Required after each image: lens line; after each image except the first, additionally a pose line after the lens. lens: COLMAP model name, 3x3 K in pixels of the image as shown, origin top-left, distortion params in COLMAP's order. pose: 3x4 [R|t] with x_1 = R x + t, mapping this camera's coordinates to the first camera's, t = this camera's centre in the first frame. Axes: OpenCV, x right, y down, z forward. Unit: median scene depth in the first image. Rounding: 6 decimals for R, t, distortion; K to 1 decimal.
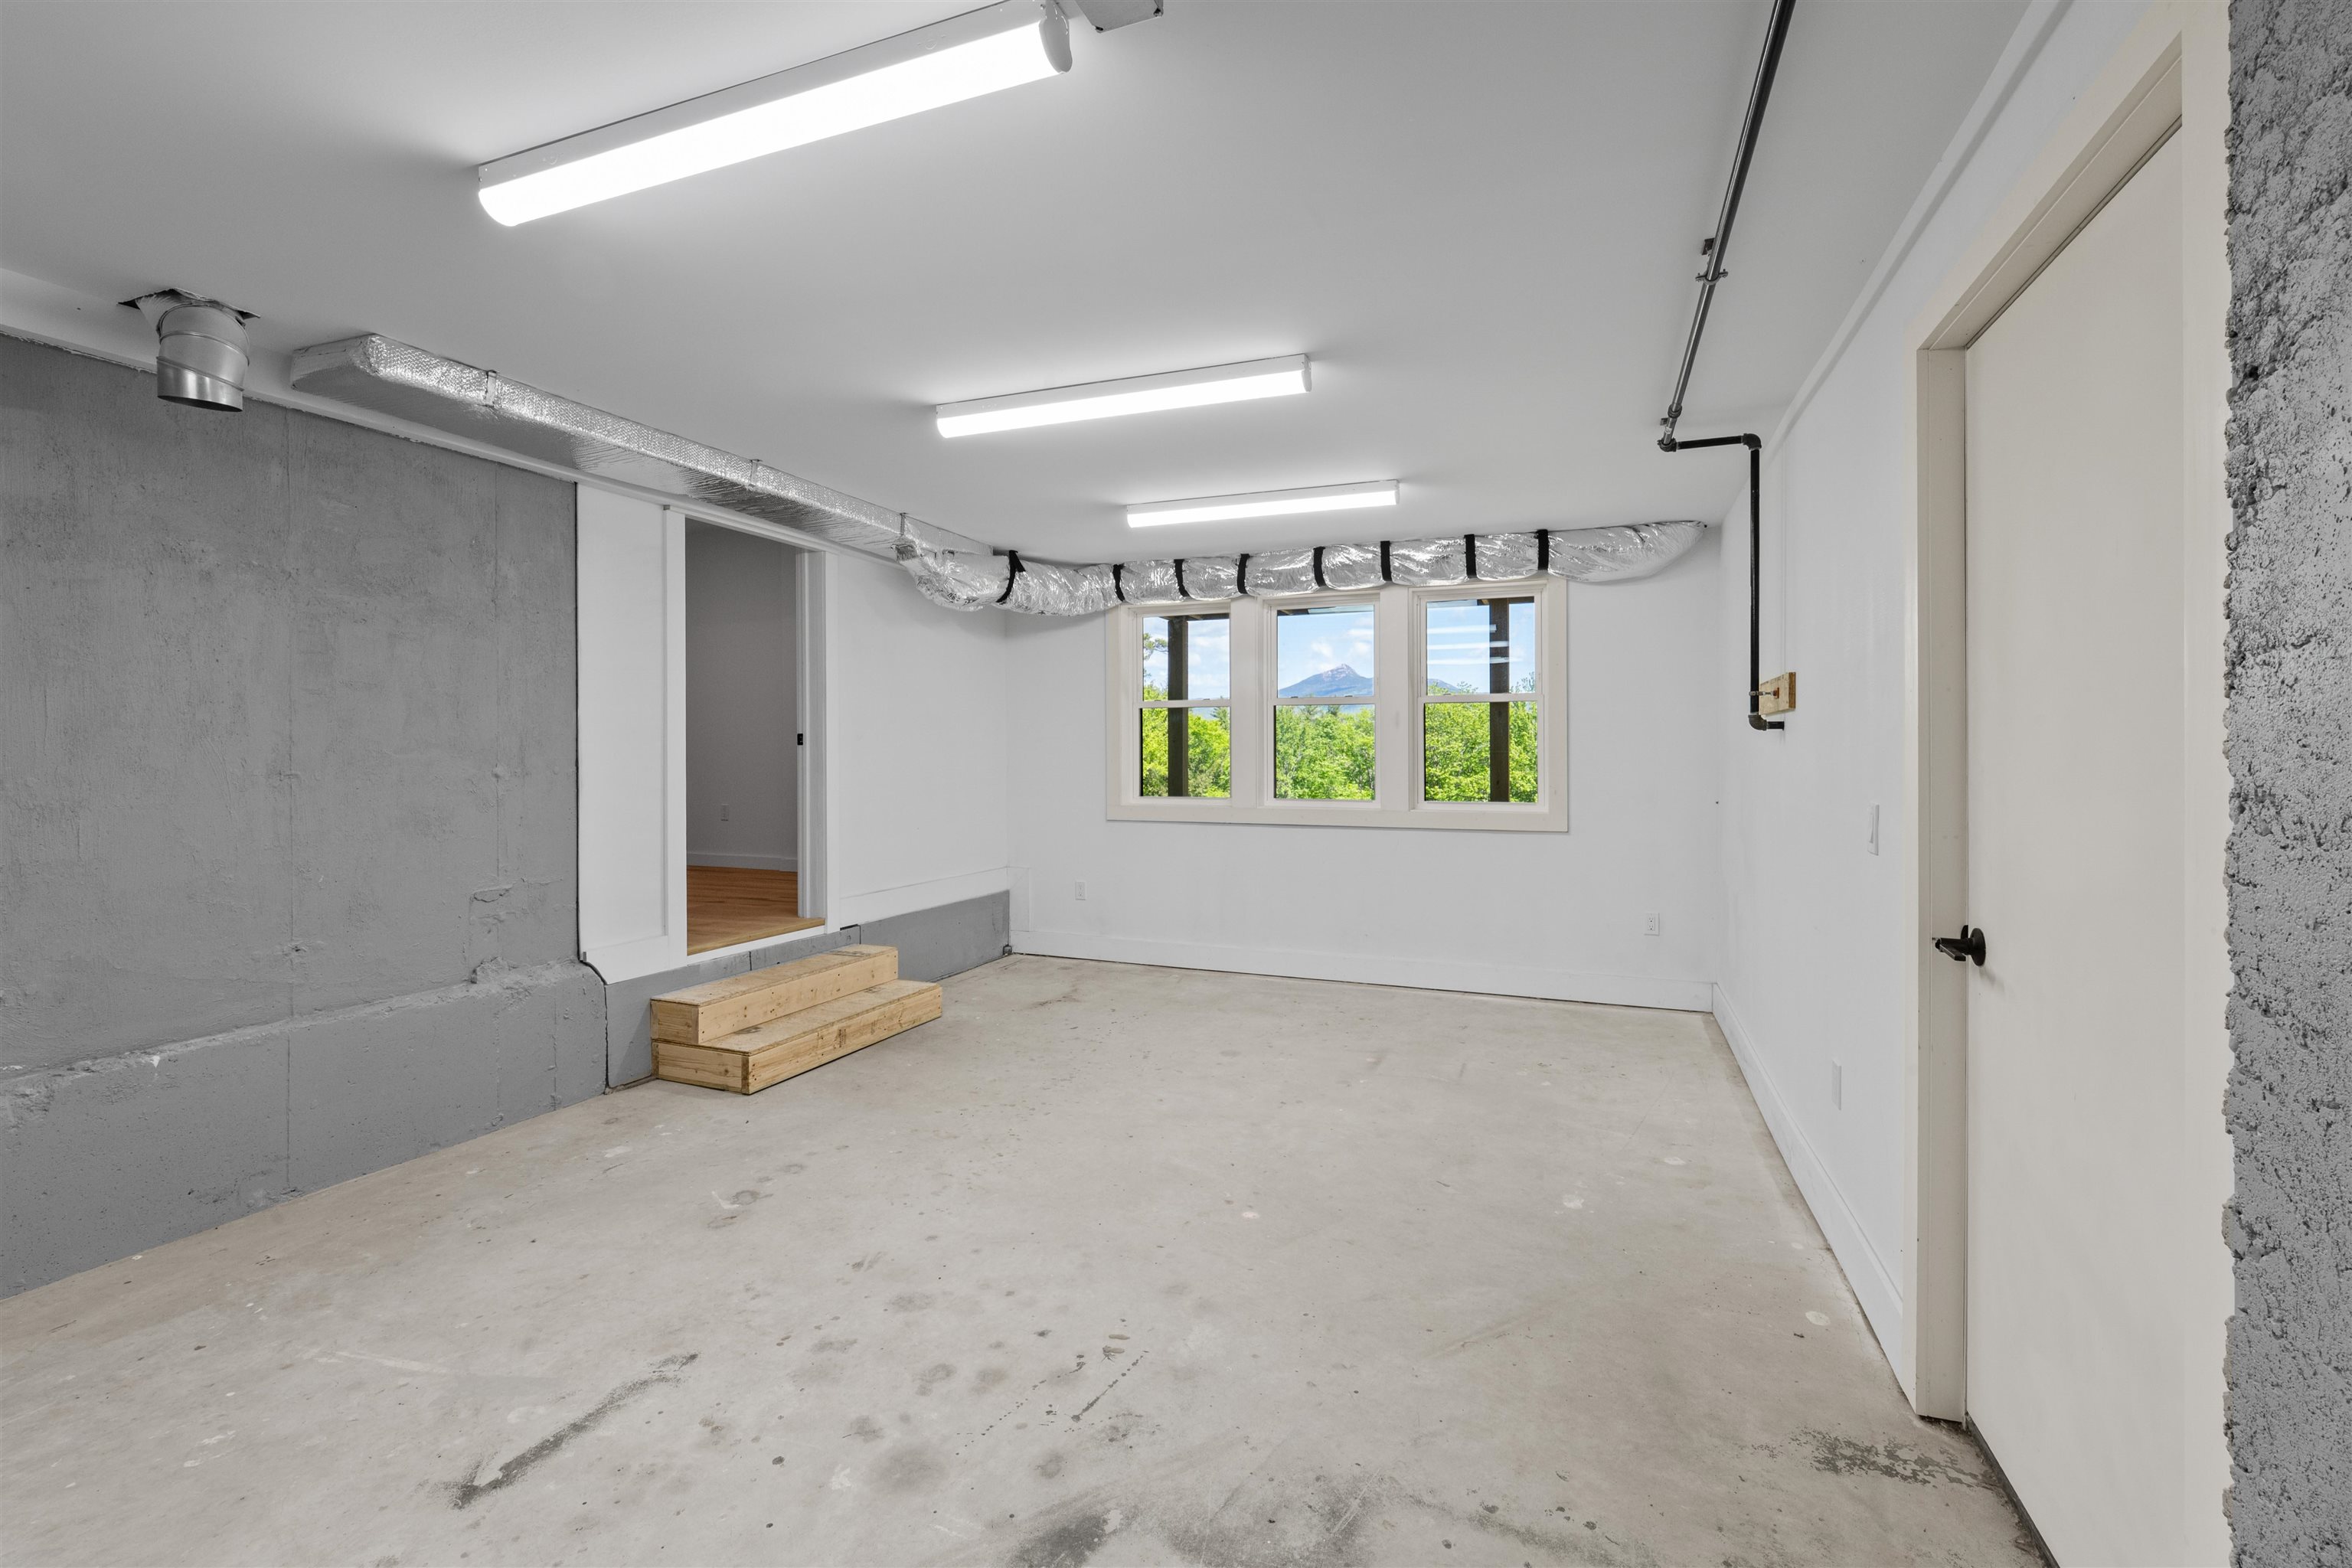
lens RADIAL K [[1019.6, 0, 1177.1], [0, 1019.6, 768.6], [0, 0, 1]] dist [0.004722, -0.001886]
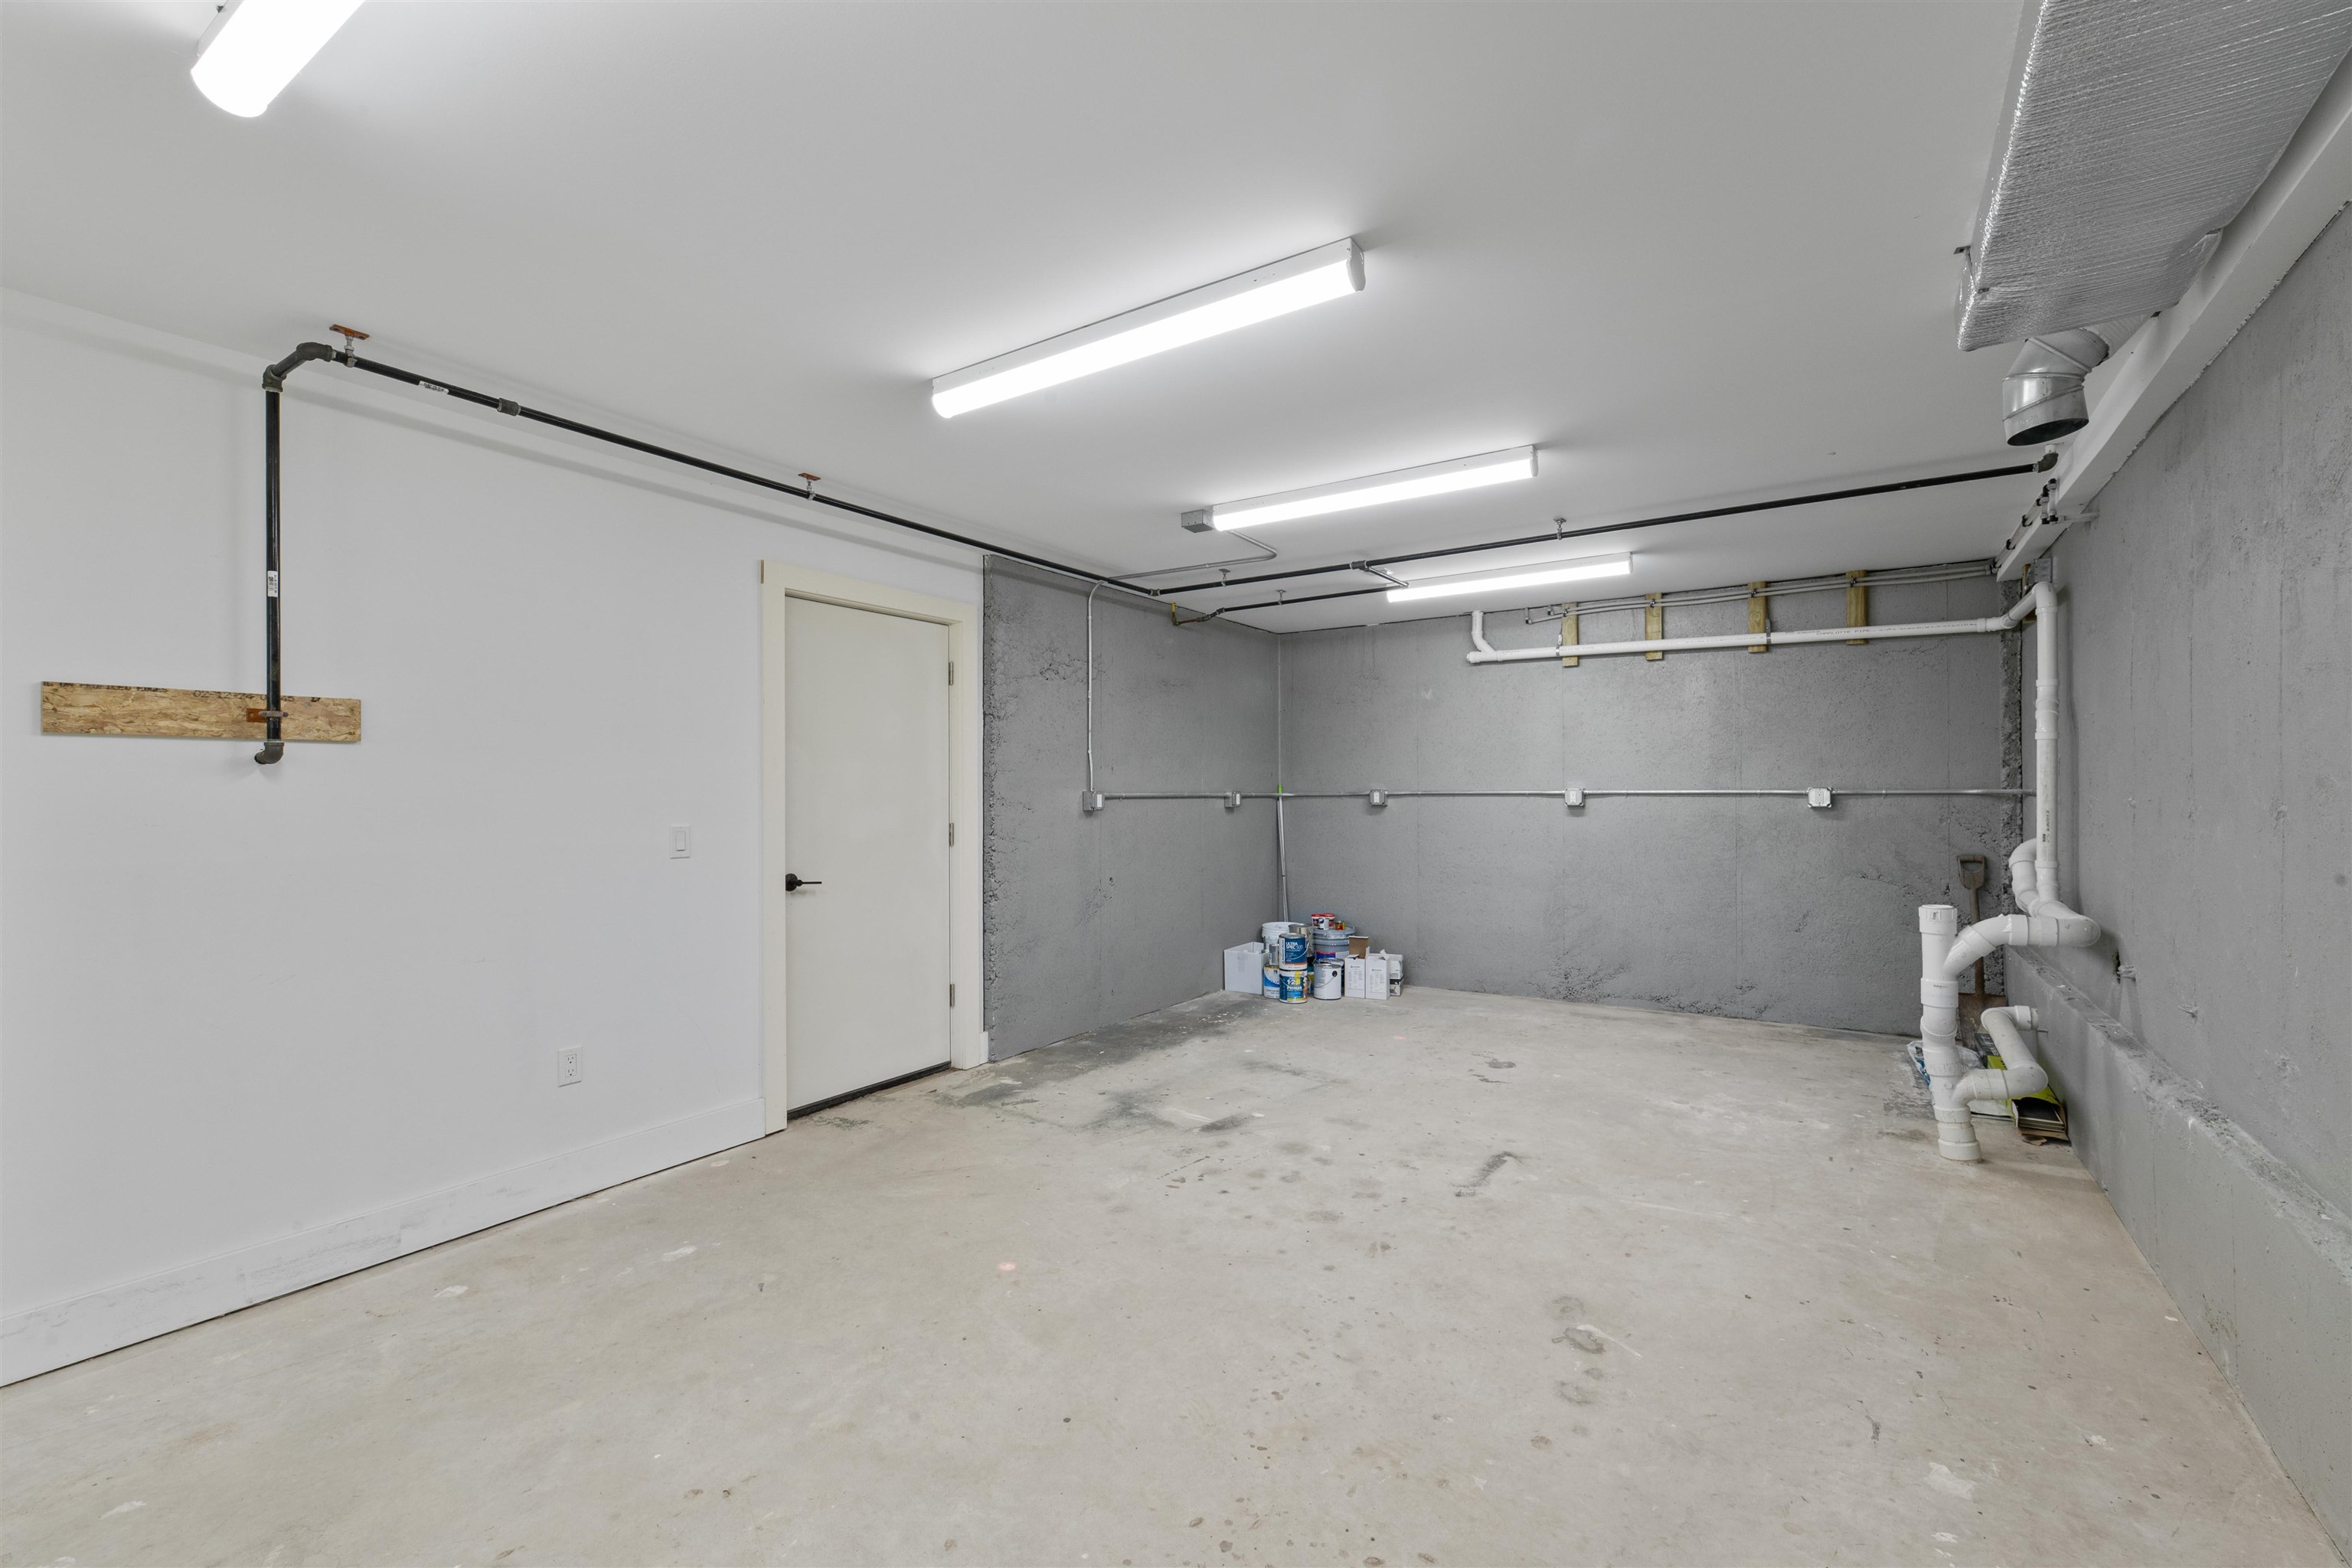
lens RADIAL K [[1019.6, 0, 1174.3], [0, 1019.6, 784.5], [0, 0, 1]] dist [0.004722, -0.001886]
pose [[-0.979528, 0.006507, 0.201203, -0.364525], [0.008545, 0.999921, 0.009264, -0.036037], [-0.201127, 0.010793, -0.979506, 2.474089]]
